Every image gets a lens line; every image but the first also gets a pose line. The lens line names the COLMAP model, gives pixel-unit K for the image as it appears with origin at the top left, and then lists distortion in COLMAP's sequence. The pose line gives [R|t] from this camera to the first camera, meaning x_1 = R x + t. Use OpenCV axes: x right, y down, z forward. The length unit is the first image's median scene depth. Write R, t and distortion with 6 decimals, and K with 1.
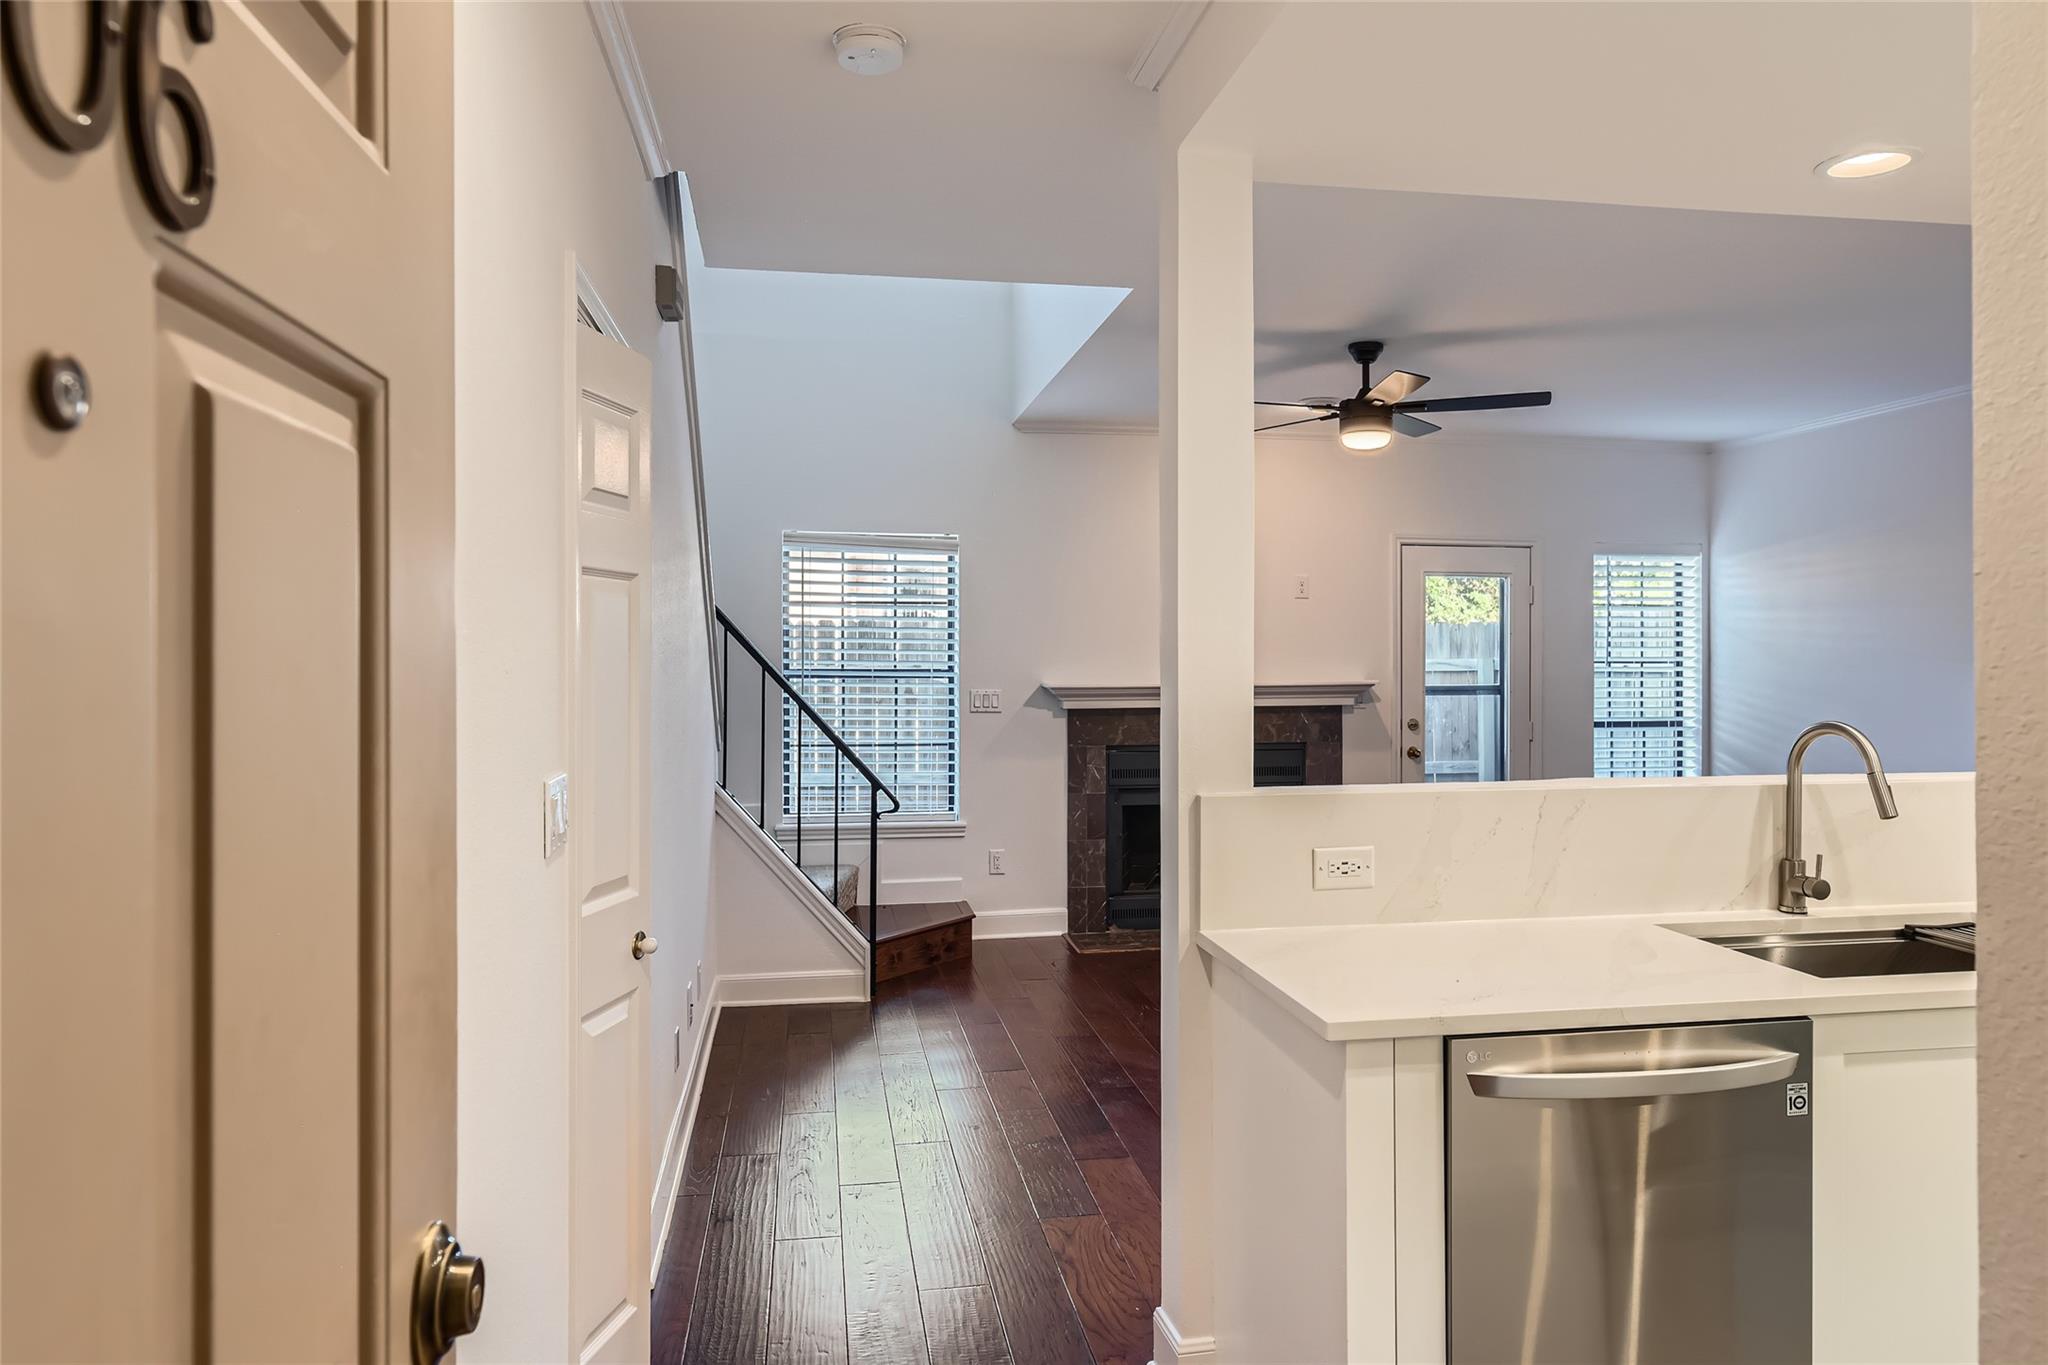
lens RADIAL K [[1360.5, 0, 1027.4], [0, 1360.5, 656.7], [0, 0, 1]] dist [-0.004437, -0.000434]
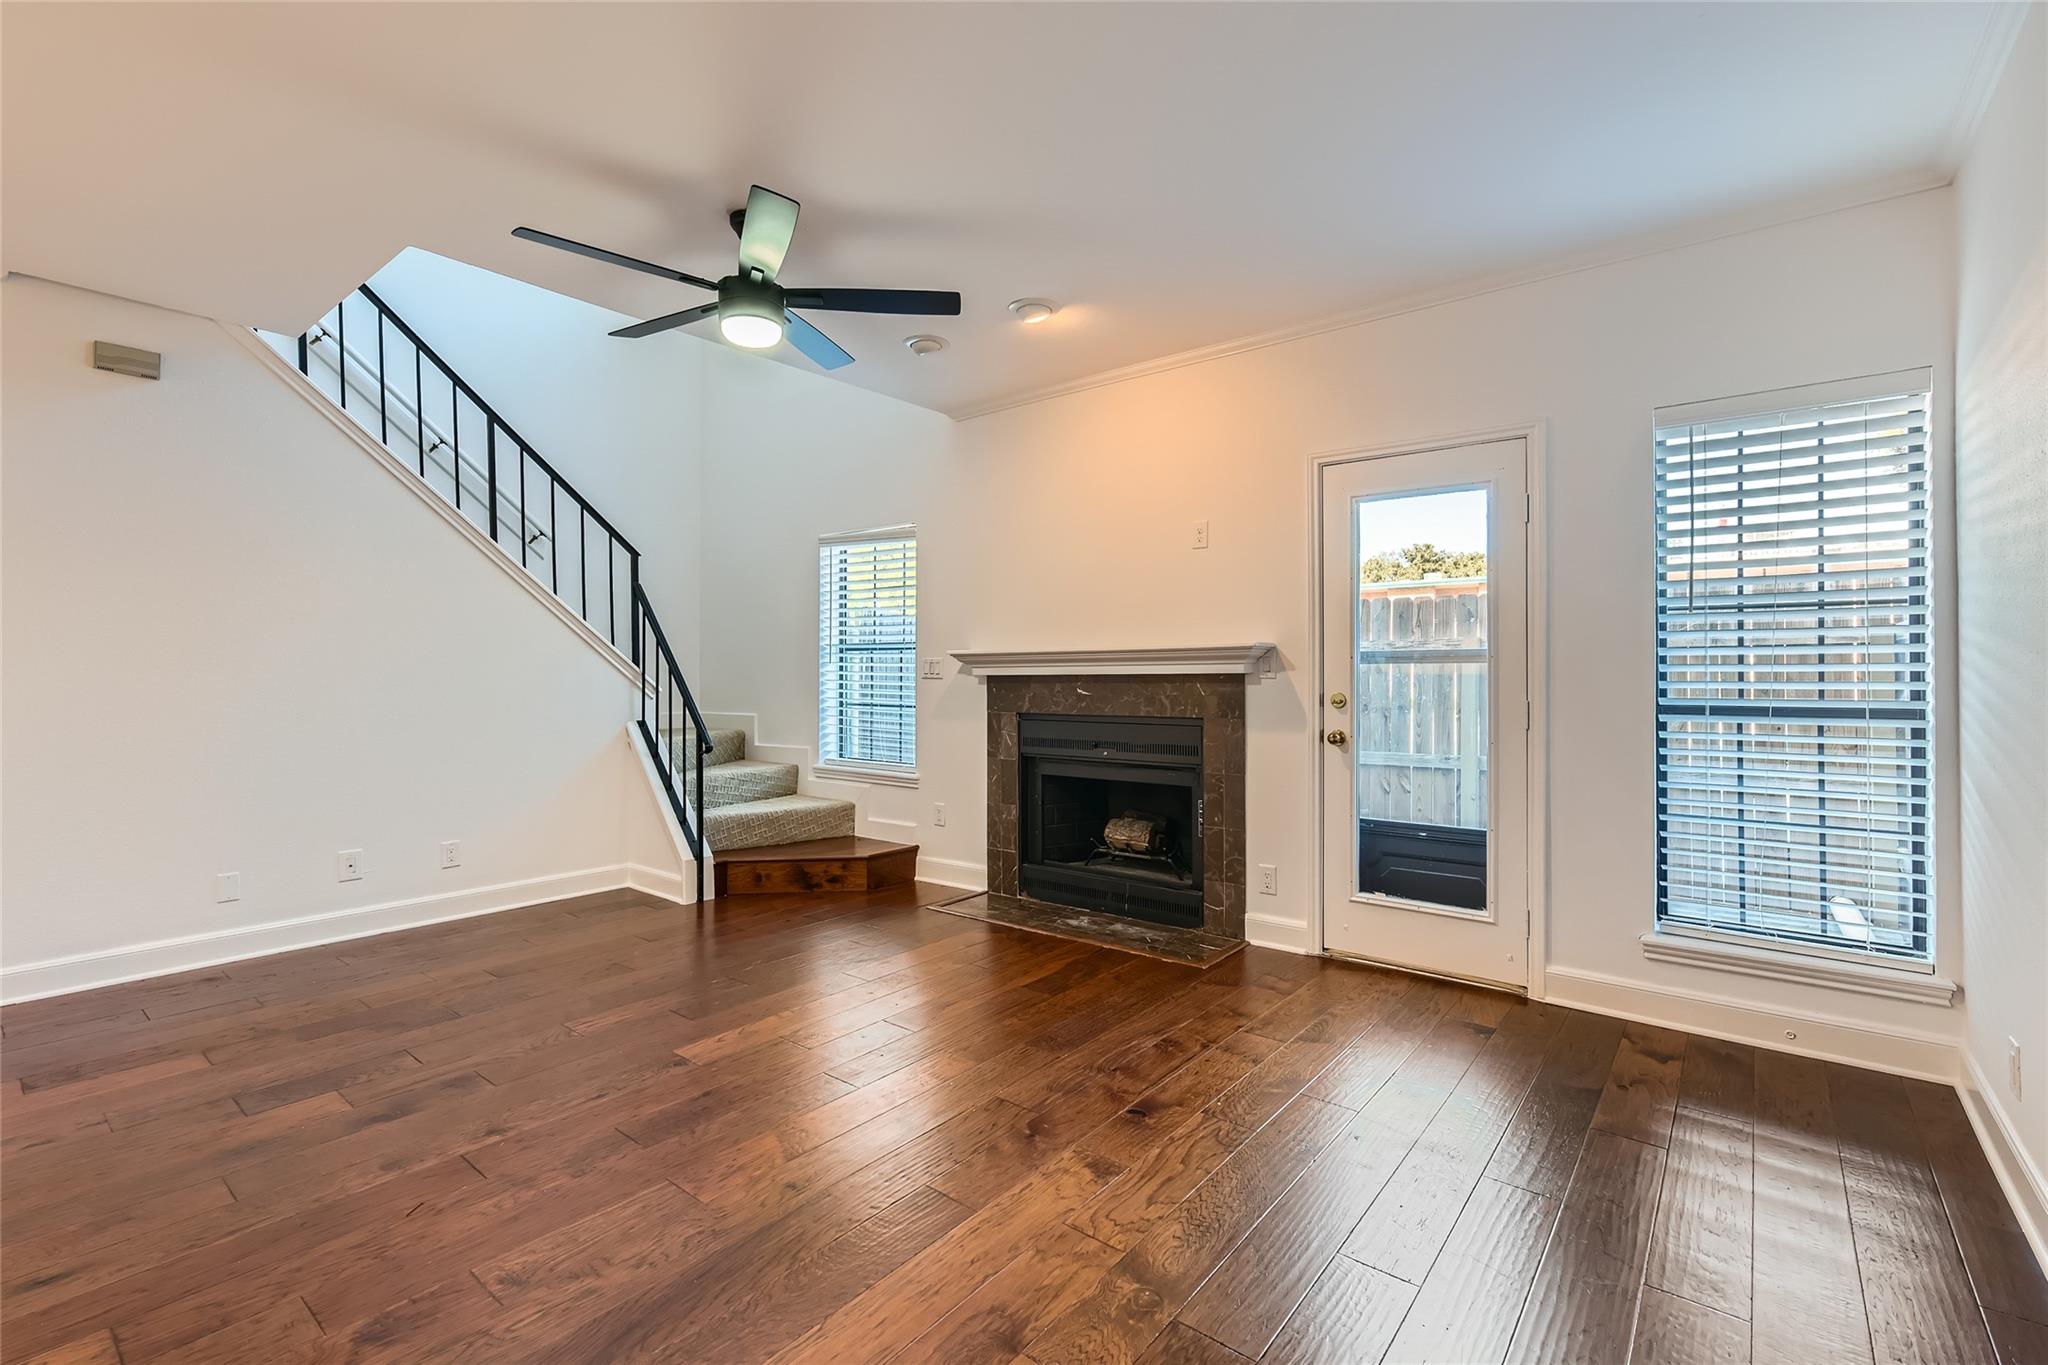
lens RADIAL K [[899.3, 0, 1022.2], [0, 899.3, 669.8], [0, 0, 1]] dist [0.000191, 0.000581]
pose [[0.669296, -0.001195, -0.742995, 0.561355], [0.004920, 0.999984, 0.002823, 0.031791], [0.742979, -0.005545, 0.669291, 0.557075]]
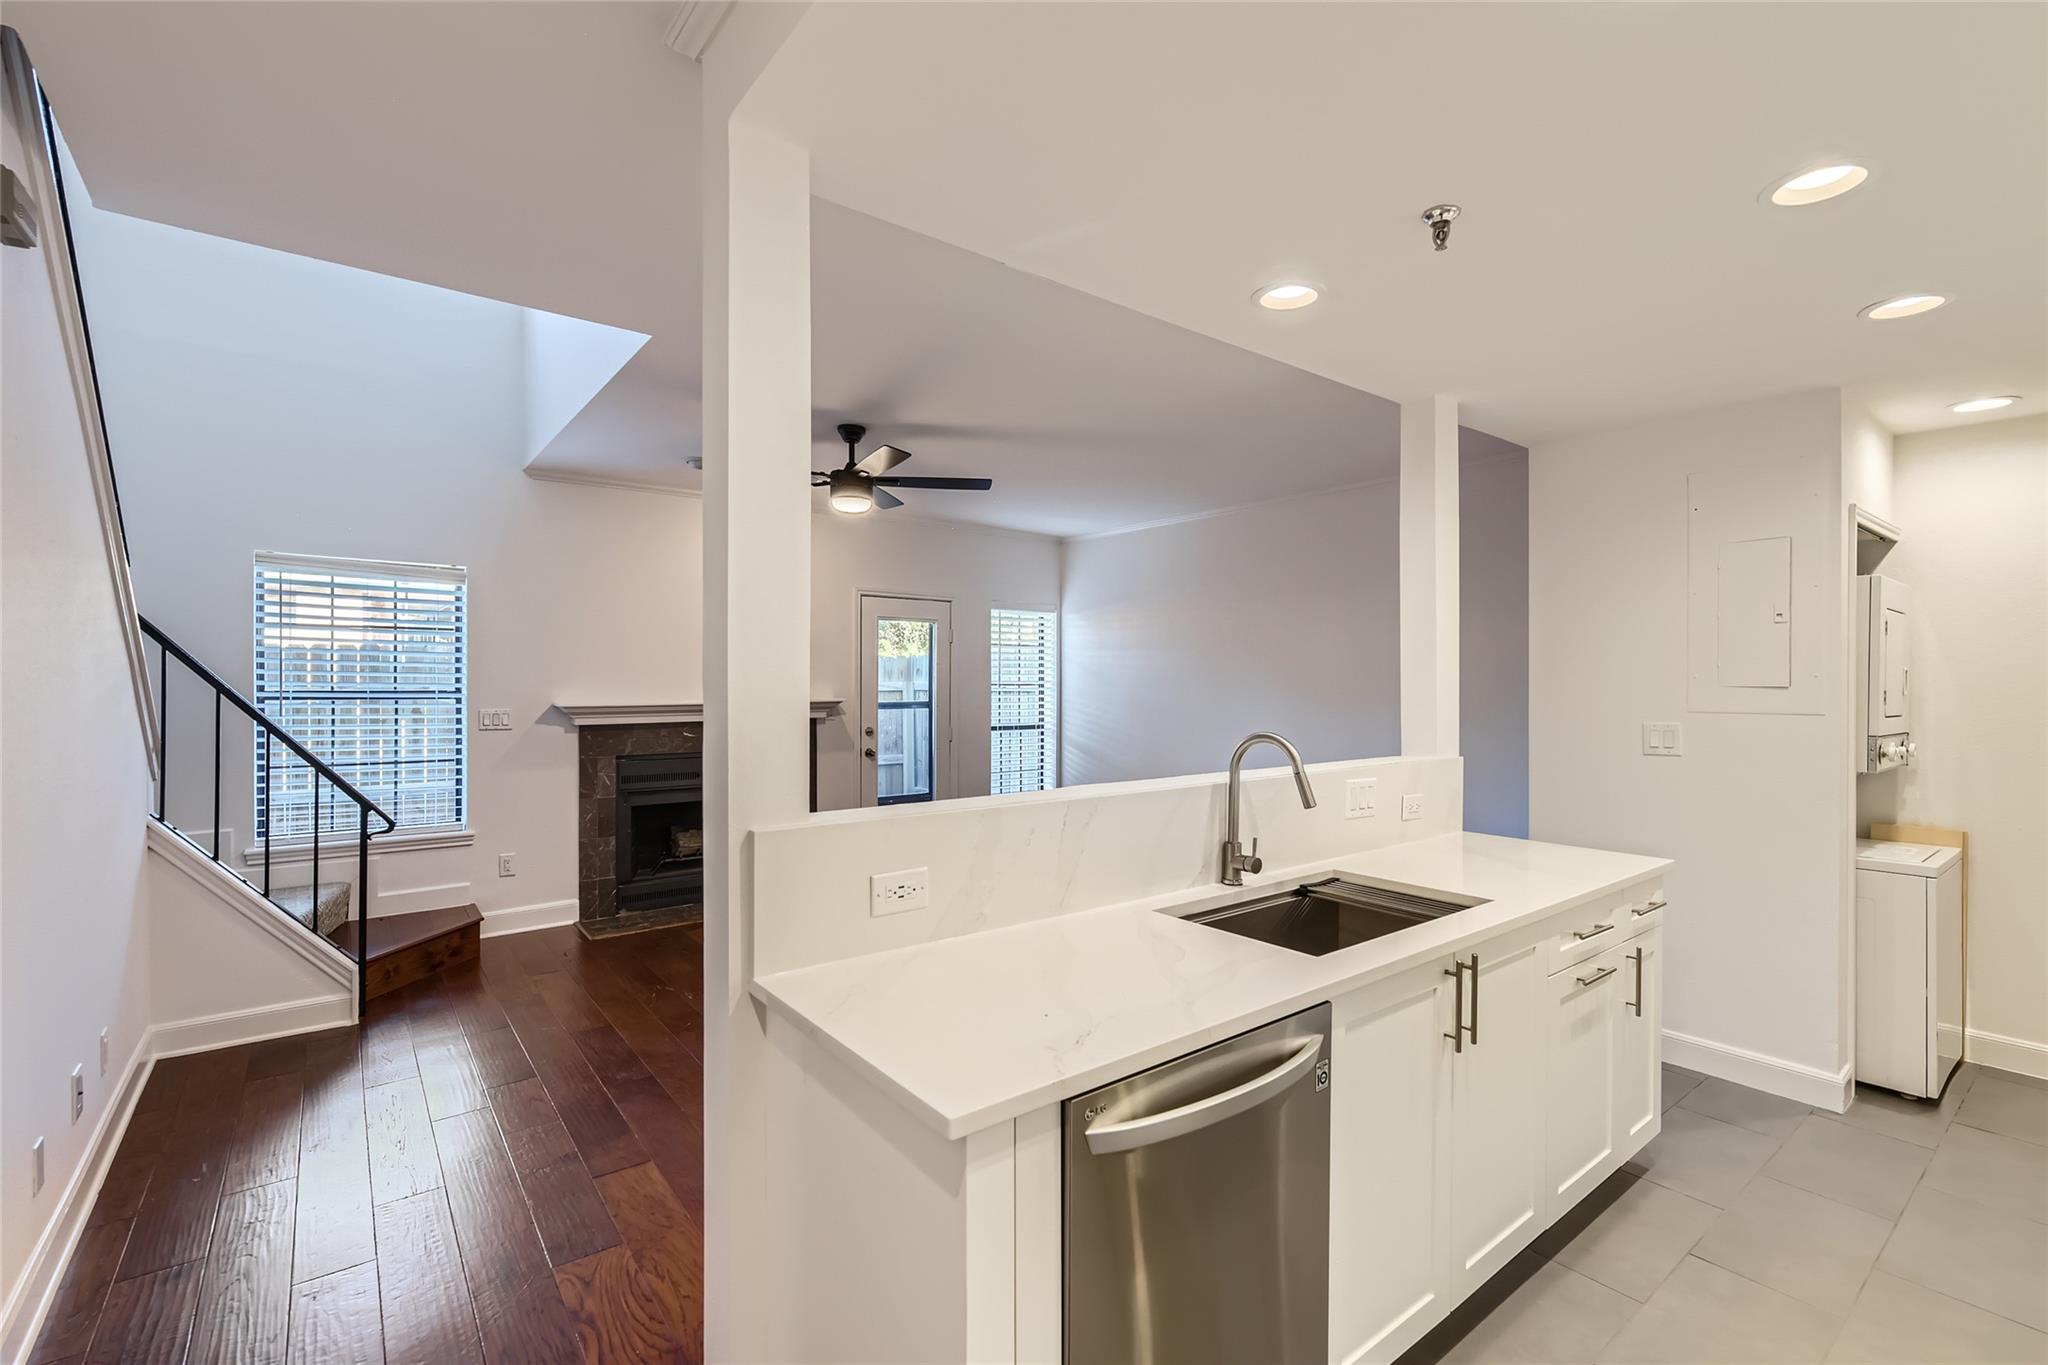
lens RADIAL K [[917.1, 0, 1043.1], [0, 917.1, 685.4], [0, 0, 1]] dist [0.001290, 0.000886]
pose [[0.876392, 0.000476, 0.481598, -0.000023], [-0.003124, 0.999984, 0.004697, 0.000120], [-0.481588, -0.005621, 0.876380, 0.137137]]
